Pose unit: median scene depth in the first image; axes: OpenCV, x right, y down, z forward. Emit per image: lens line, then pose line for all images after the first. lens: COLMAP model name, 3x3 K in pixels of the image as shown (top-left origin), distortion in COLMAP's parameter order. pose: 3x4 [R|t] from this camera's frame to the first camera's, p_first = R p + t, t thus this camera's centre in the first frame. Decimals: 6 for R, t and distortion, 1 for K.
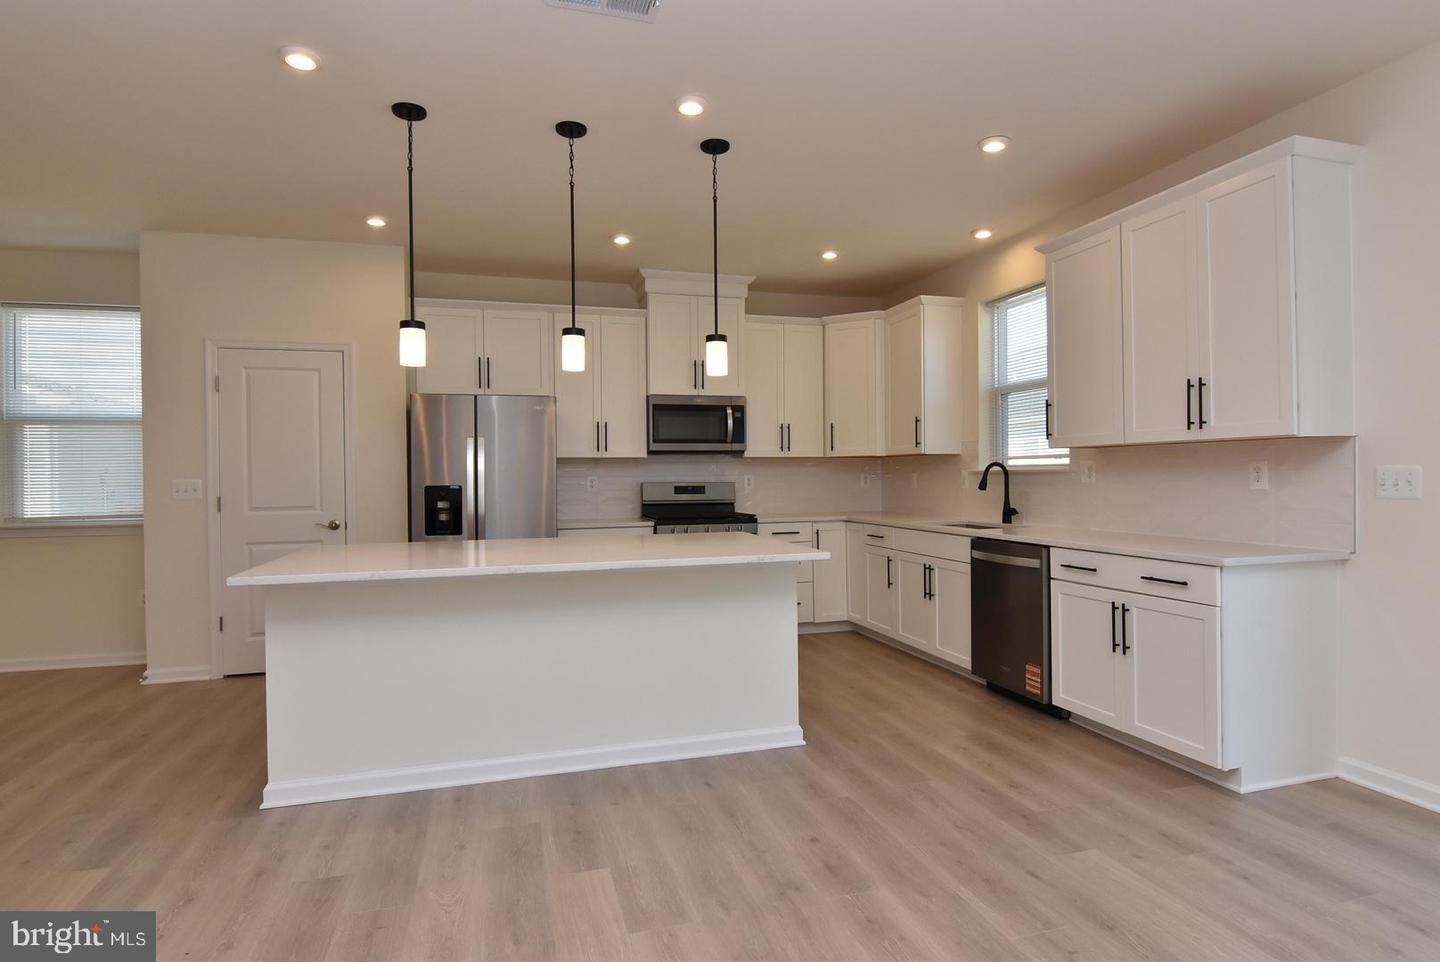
lens RADIAL K [[762.6, 0, 723.9], [0, 762.6, 480.5], [0, 0, 1]] dist [0.007042, -0.020252]
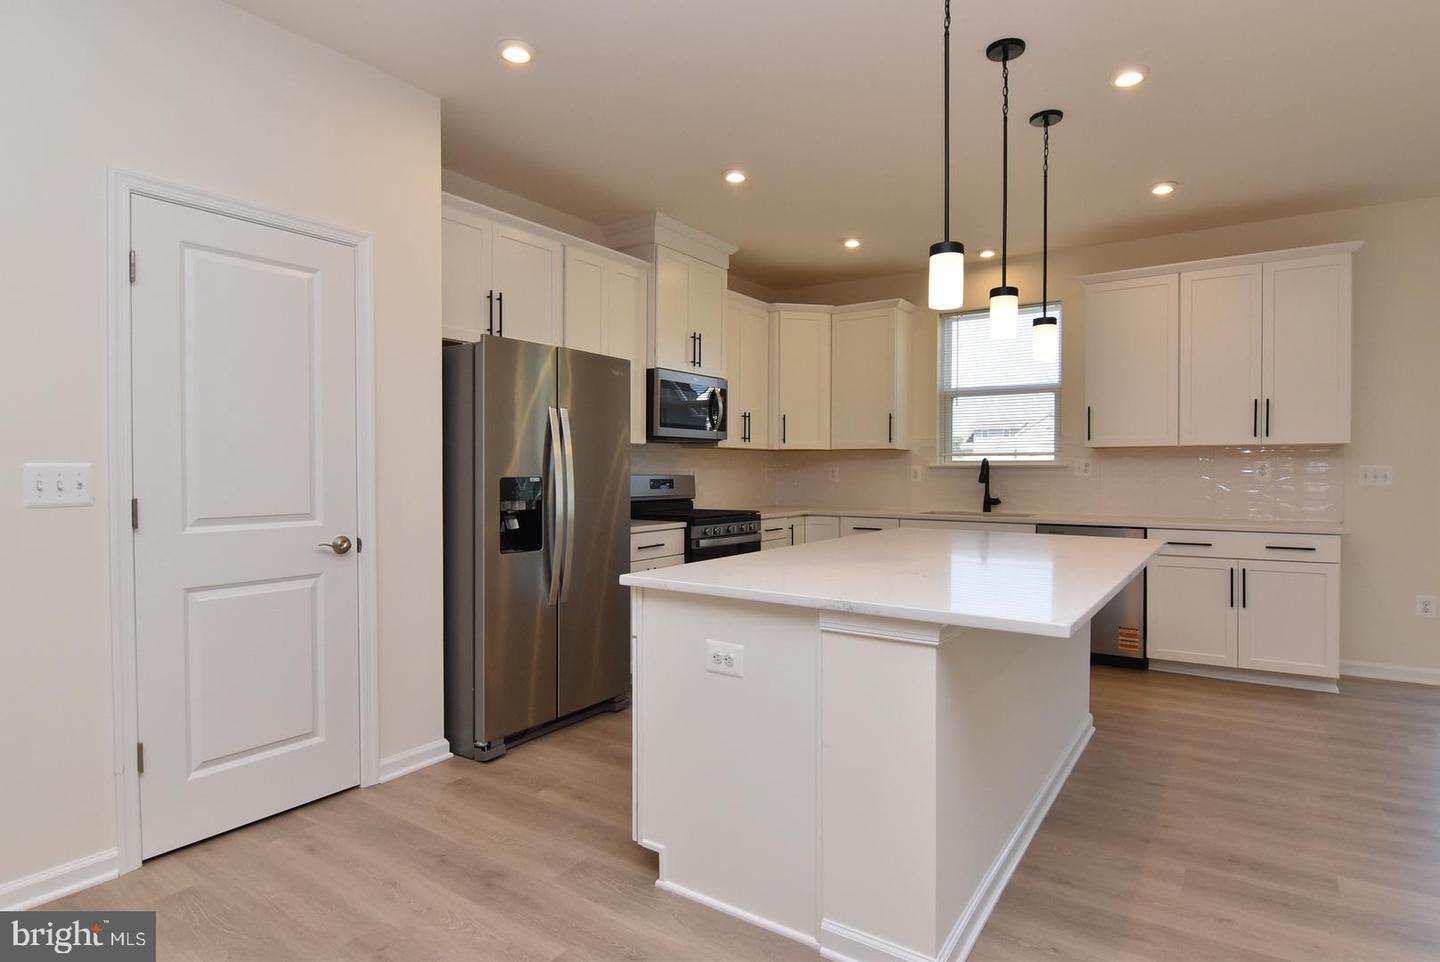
lens RADIAL K [[762.6, 0, 723.9], [0, 762.6, 480.5], [0, 0, 1]] dist [0.007042, -0.020252]
pose [[0.773237, 0.000513, 0.634117, -0.692384], [-0.003739, 0.999986, 0.003749, 0.006545], [-0.634106, -0.005270, 0.773228, 0.391854]]
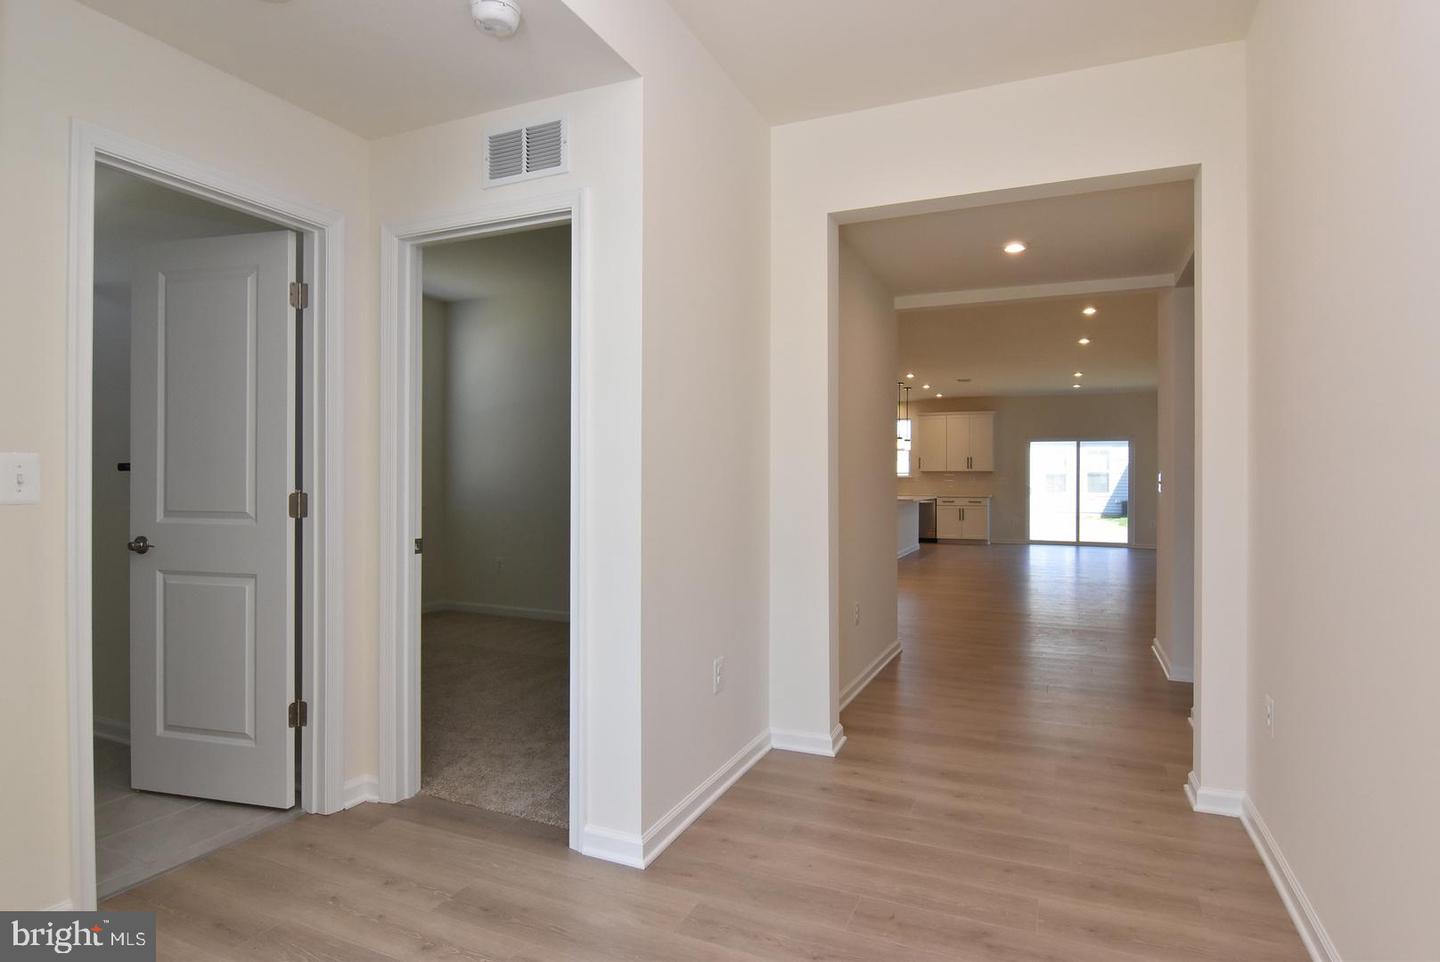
lens RADIAL K [[762.6, 0, 723.9], [0, 762.6, 480.5], [0, 0, 1]] dist [0.007042, -0.020252]
pose [[0.647089, 0.012961, 0.762304, -2.558935], [-0.003413, 0.999895, -0.014104, 0.047234], [-0.762407, 0.006525, 0.647065, -0.535991]]
